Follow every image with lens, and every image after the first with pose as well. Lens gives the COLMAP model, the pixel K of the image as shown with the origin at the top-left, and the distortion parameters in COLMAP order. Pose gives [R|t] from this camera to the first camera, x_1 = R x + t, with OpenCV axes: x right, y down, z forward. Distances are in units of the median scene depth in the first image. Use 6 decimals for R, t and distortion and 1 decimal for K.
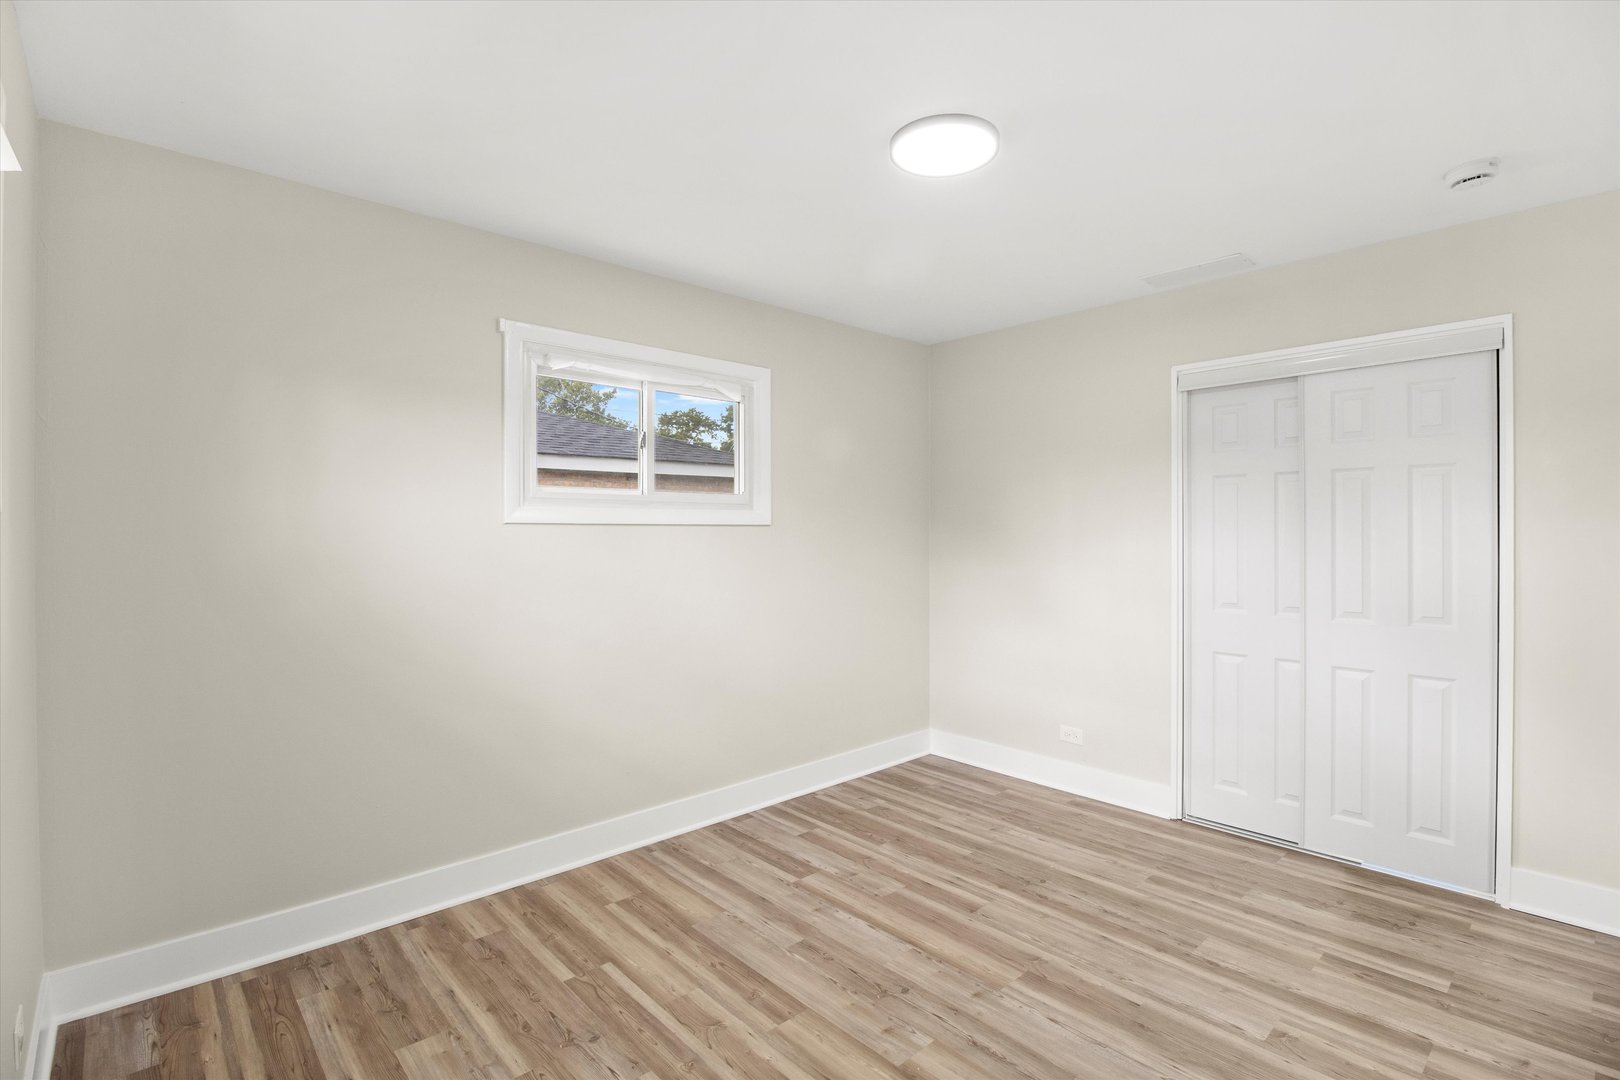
lens RADIAL K [[755.1, 0, 811.6], [0, 755.1, 528.0], [0, 0, 1]] dist [0.001061, -0.014971]
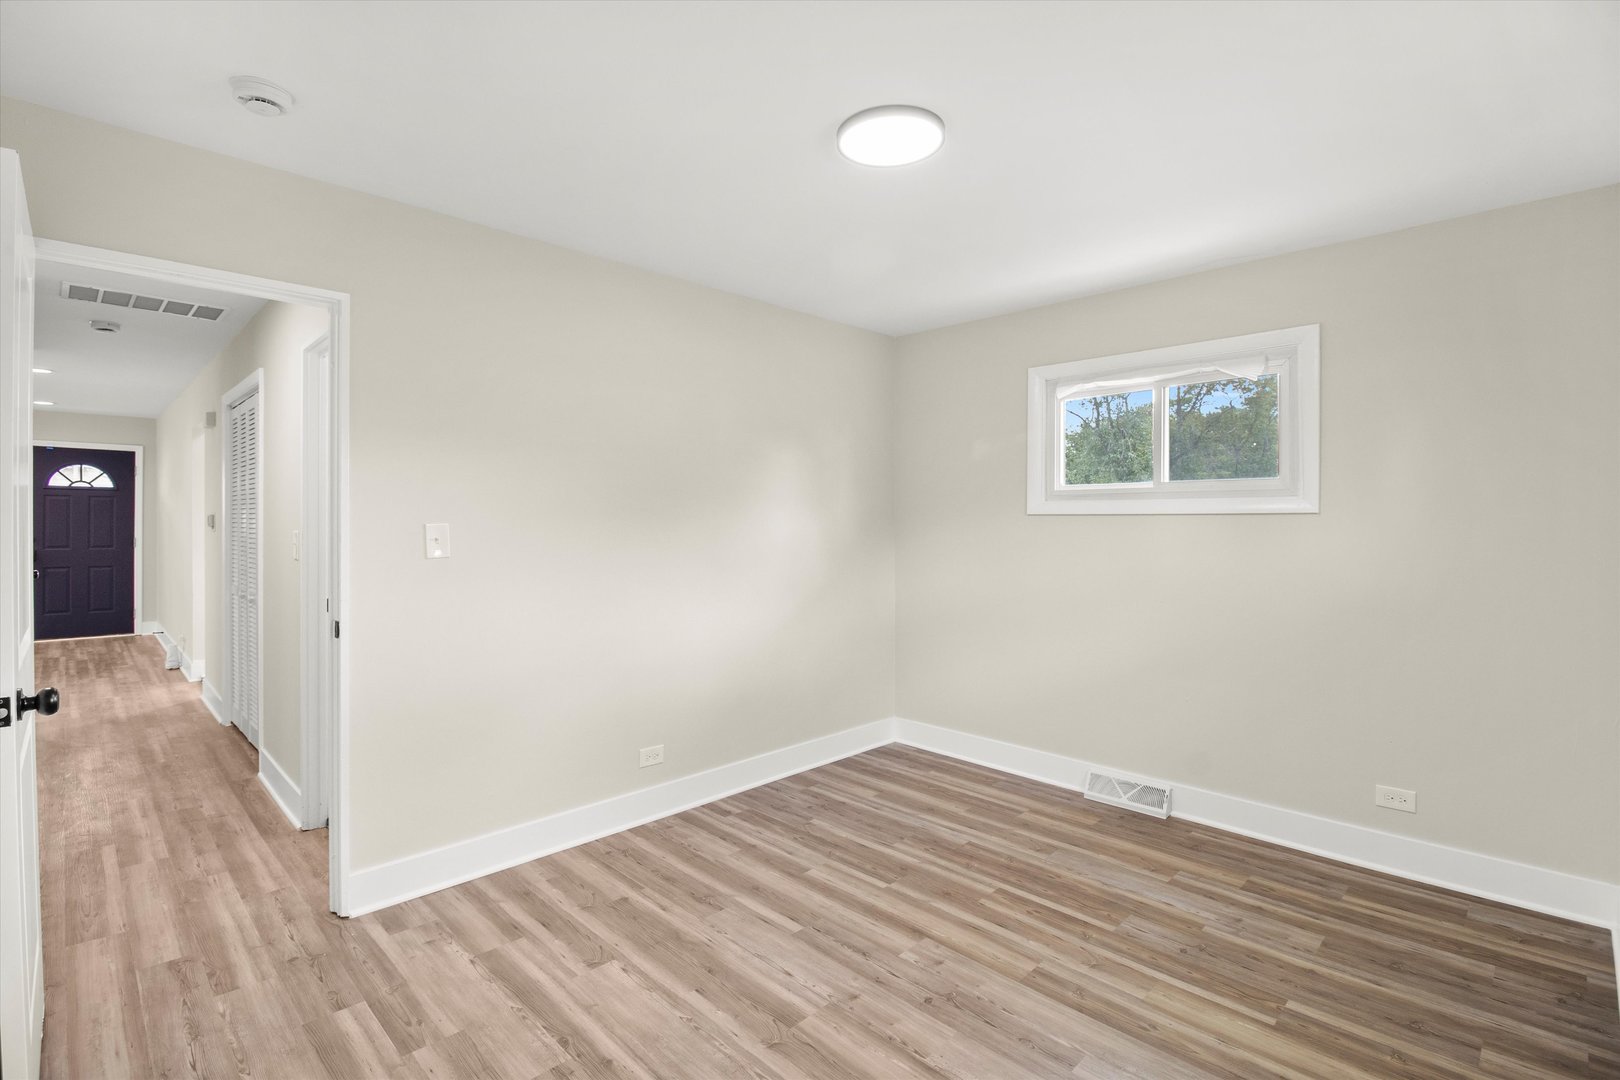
lens RADIAL K [[749.5, 0, 809.6], [0, 749.5, 523.5], [0, 0, 1]] dist [0.001365, -0.013745]
pose [[-0.999214, -0.001592, -0.039614, 0.258105], [-0.001648, 0.999998, 0.001383, 0.004606], [0.039612, 0.001447, -0.999214, 1.600443]]
